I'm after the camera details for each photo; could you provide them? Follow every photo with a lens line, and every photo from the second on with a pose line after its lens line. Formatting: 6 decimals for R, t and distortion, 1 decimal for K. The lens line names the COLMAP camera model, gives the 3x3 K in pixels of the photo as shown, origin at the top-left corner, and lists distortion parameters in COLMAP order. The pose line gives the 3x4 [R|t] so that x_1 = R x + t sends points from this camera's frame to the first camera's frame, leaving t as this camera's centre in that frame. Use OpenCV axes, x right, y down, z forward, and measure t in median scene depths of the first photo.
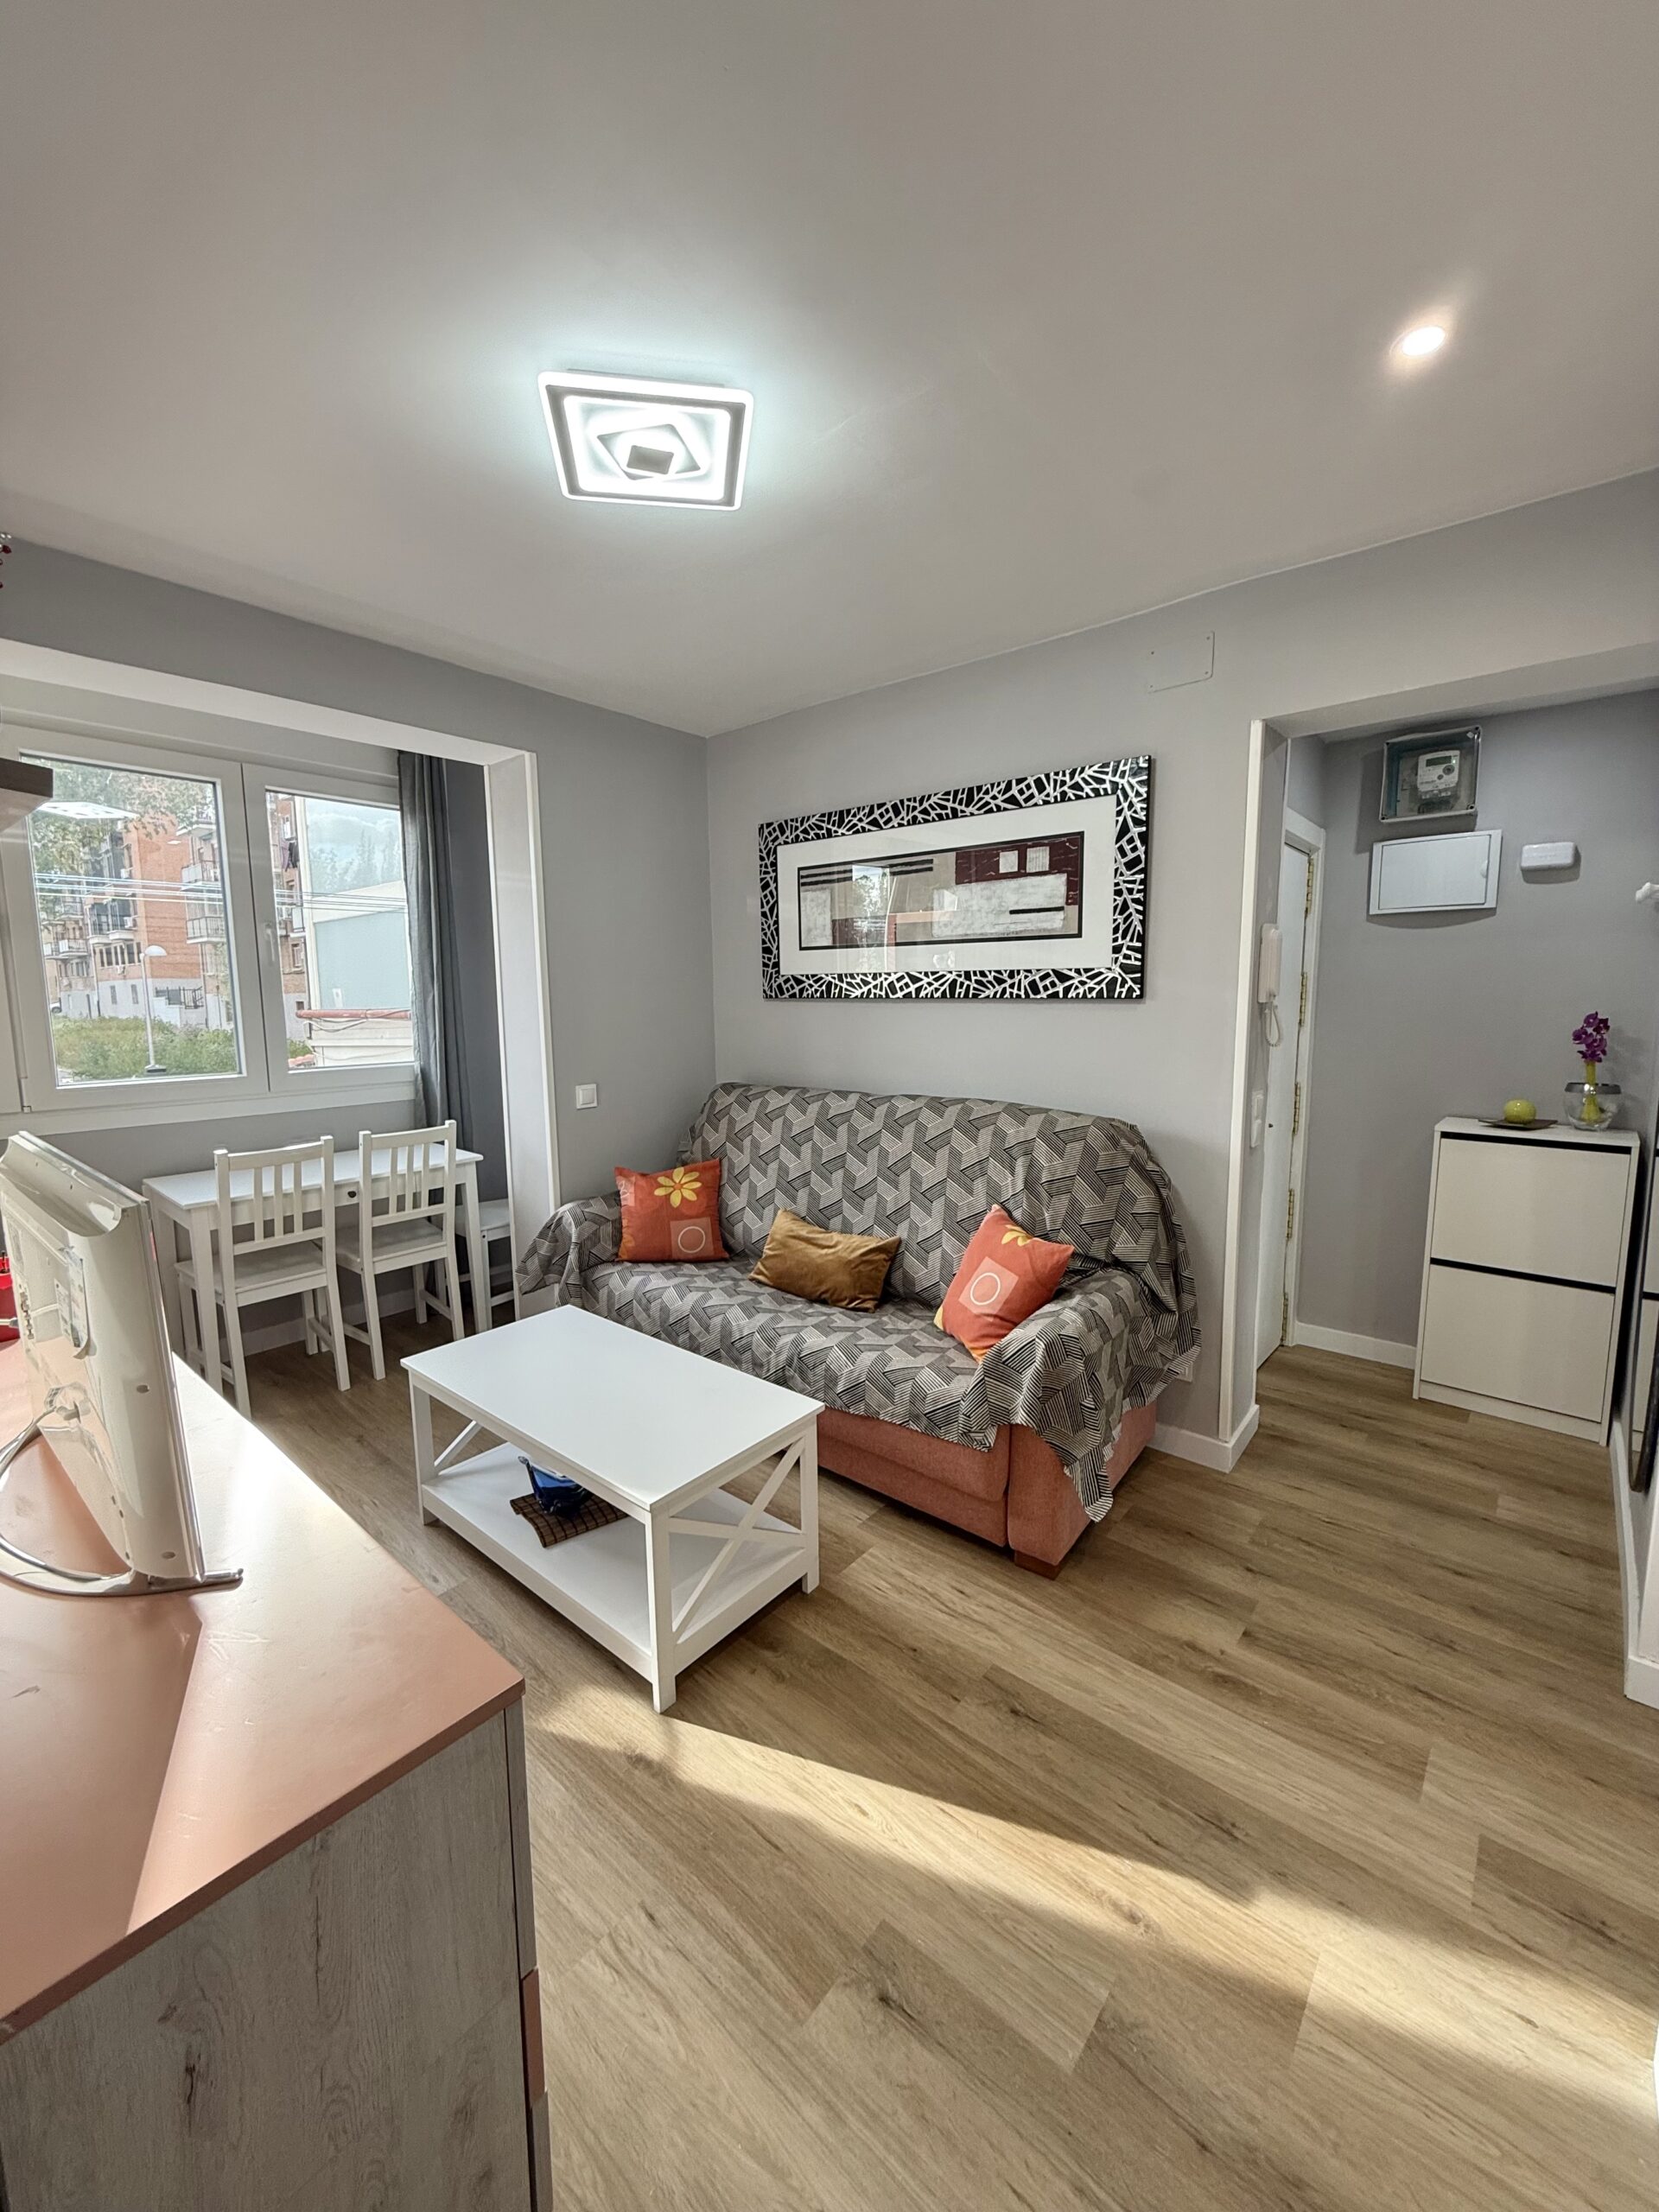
lens RADIAL K [[883.8, 0, 828.0], [0, 883.8, 1101.2], [0, 0, 1]] dist [-0.000710, 0.000260]
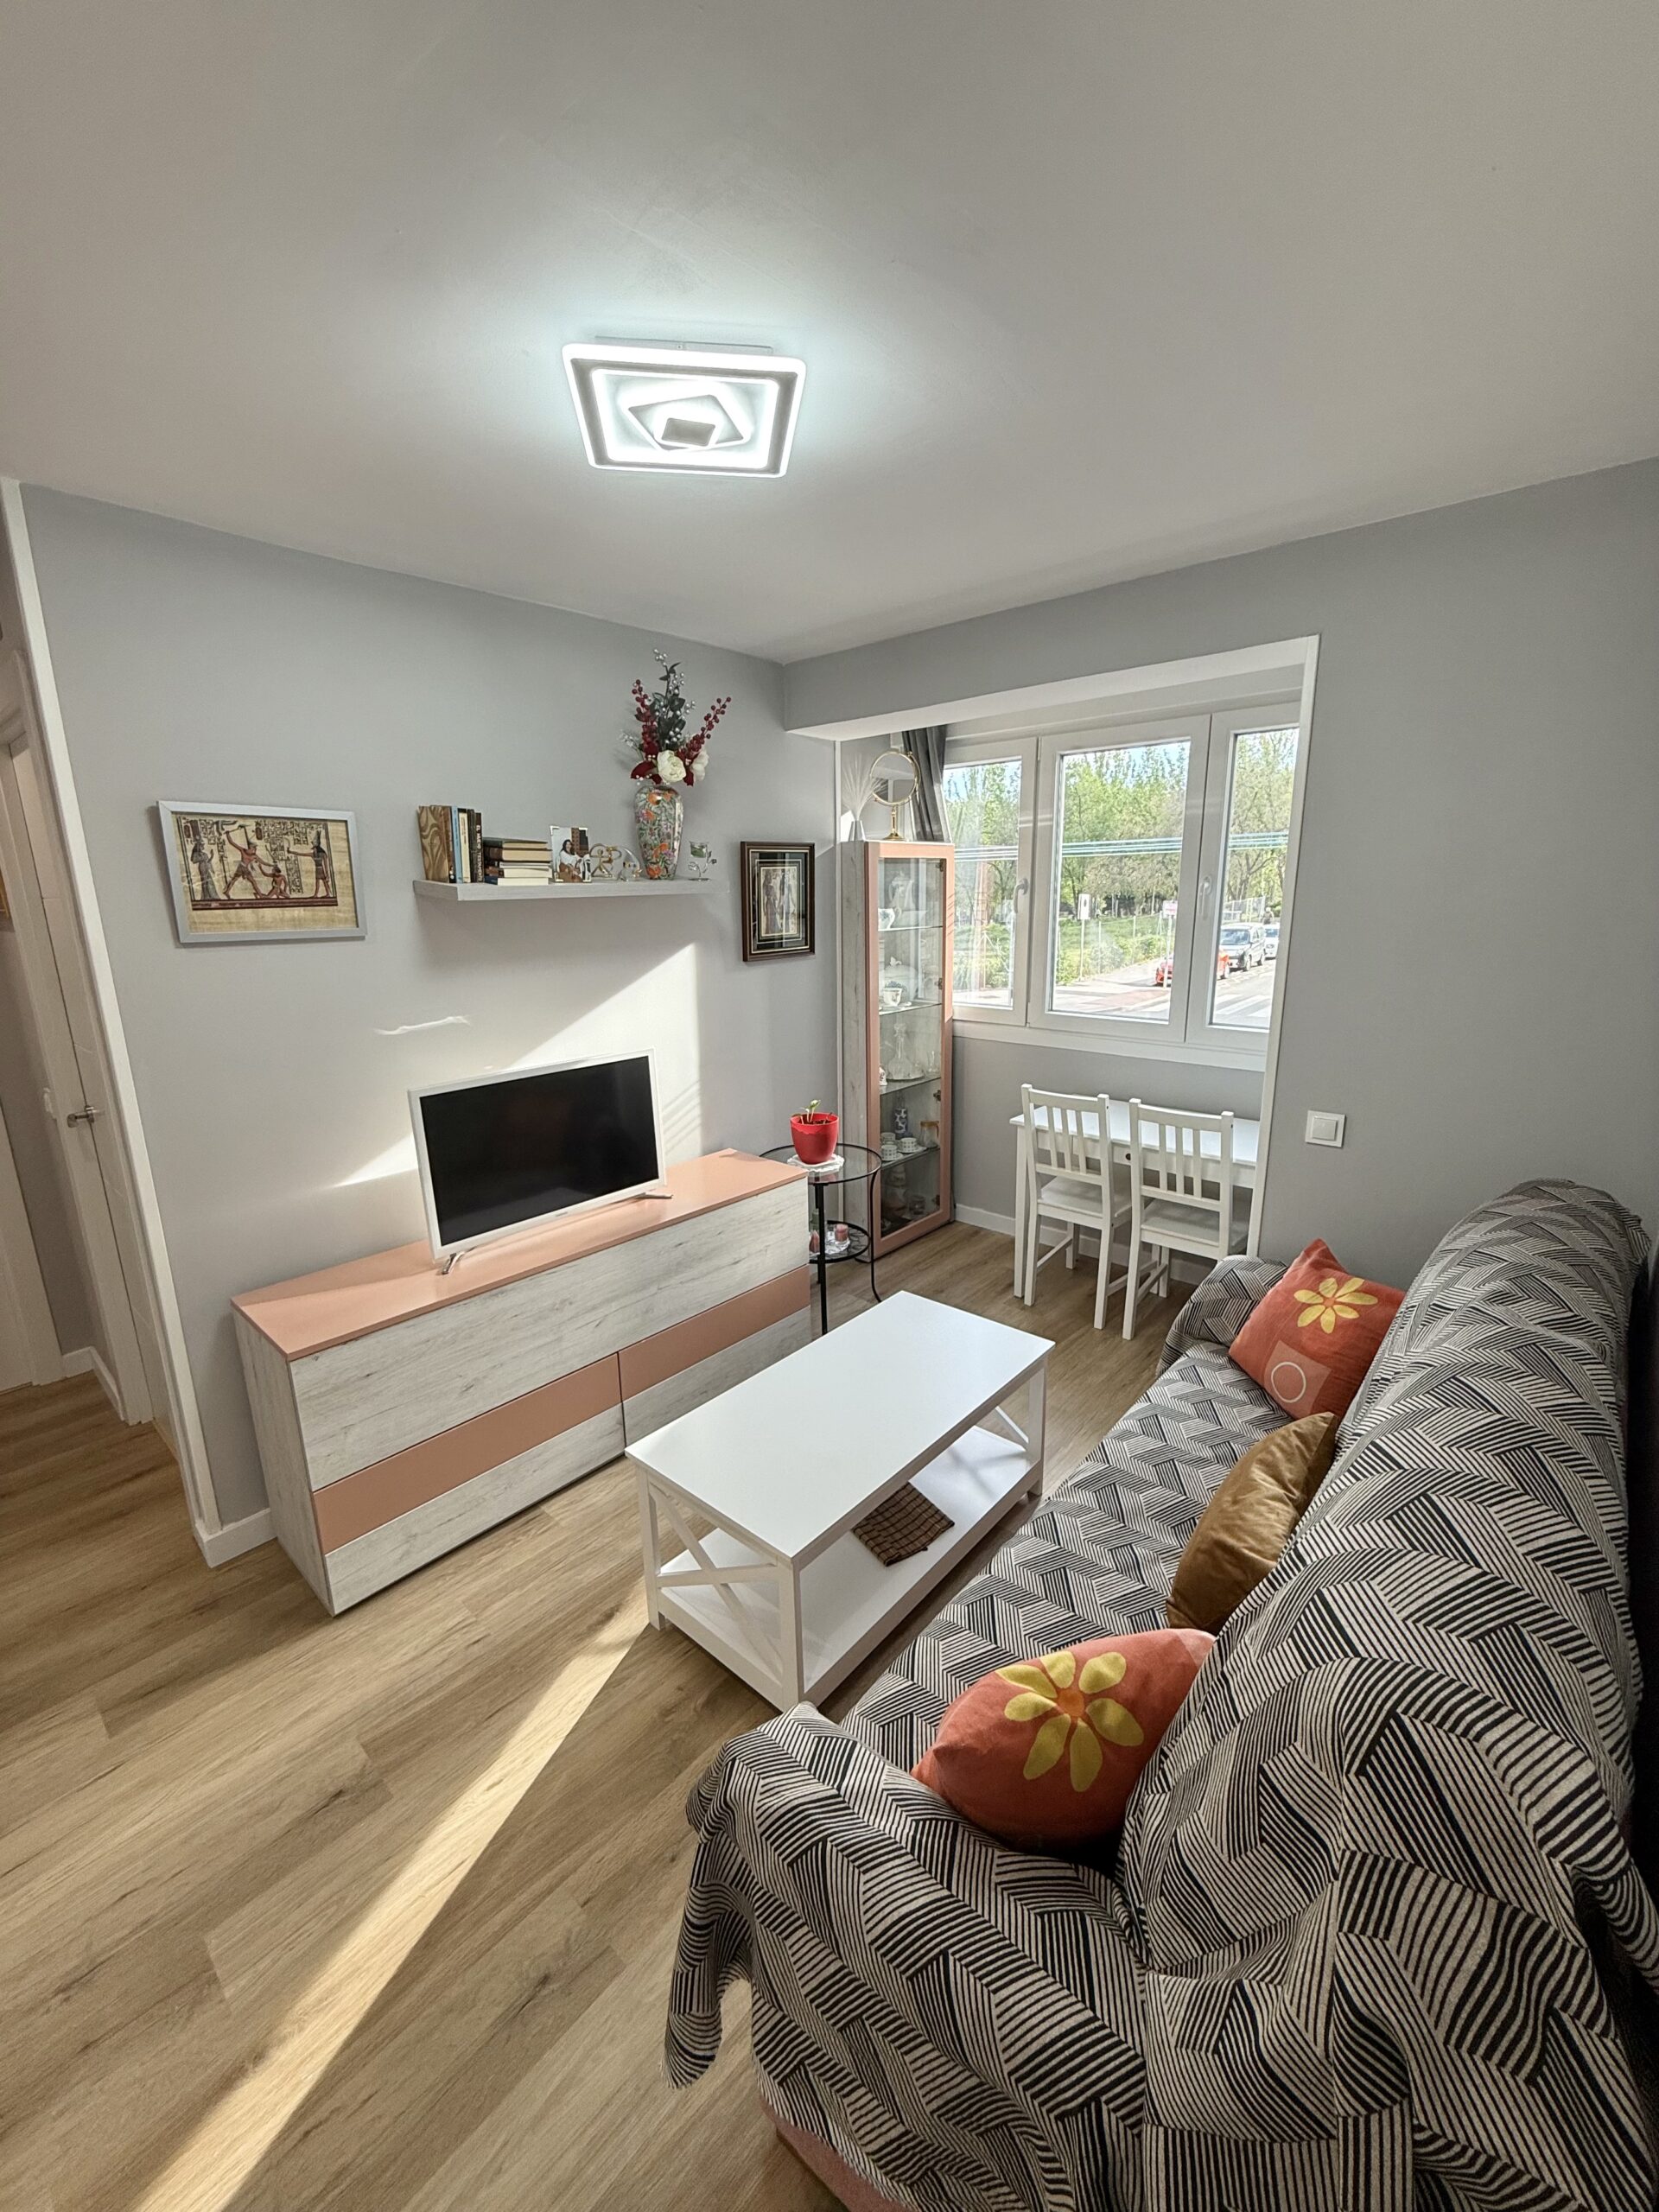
lens RADIAL K [[883.8, 0, 828.0], [0, 883.8, 1101.2], [0, 0, 1]] dist [-0.000710, 0.000260]
pose [[-0.026807, 0.241833, -0.969947, 0.448847], [-0.107074, 0.964019, 0.243314, -0.169177], [0.993890, 0.110379, 0.000051, 0.664880]]
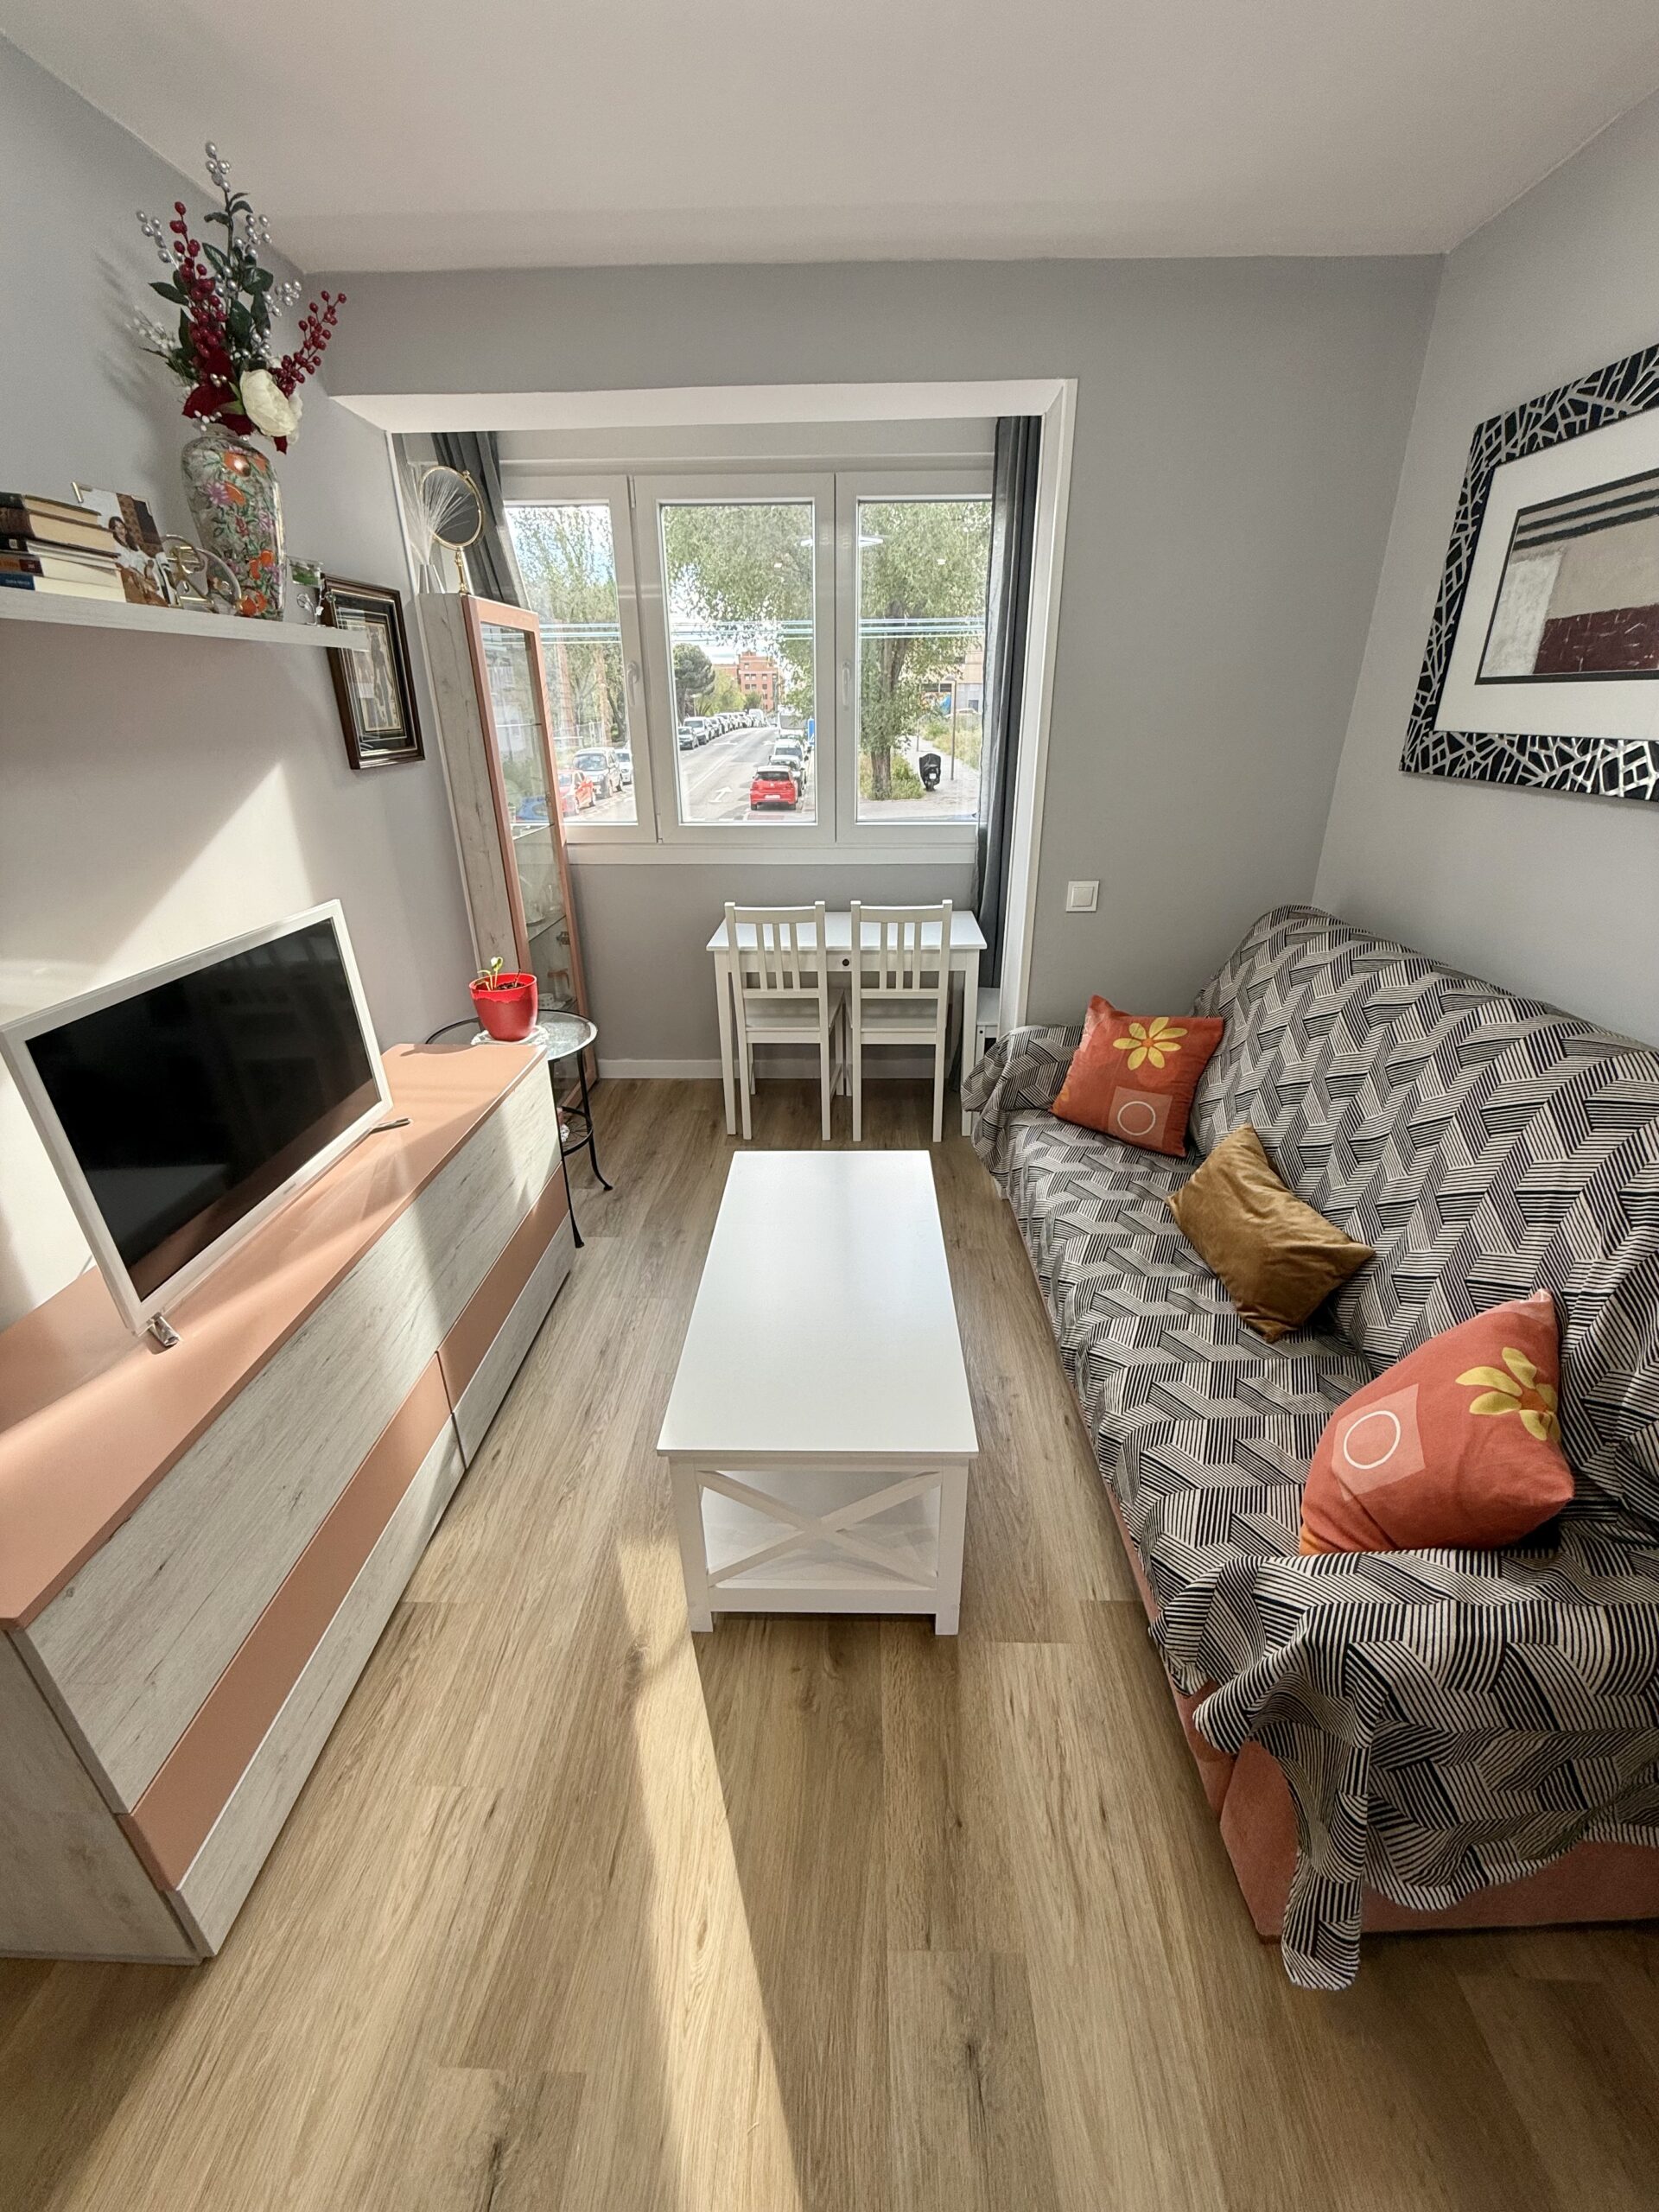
lens RADIAL K [[883.8, 0, 828.0], [0, 883.8, 1101.2], [0, 0, 1]] dist [-0.000710, 0.000260]
pose [[0.622080, 0.322625, -0.713393, 0.217124], [-0.093378, 0.935224, 0.341521, -0.089221], [0.777366, -0.145838, 0.611910, 0.358654]]
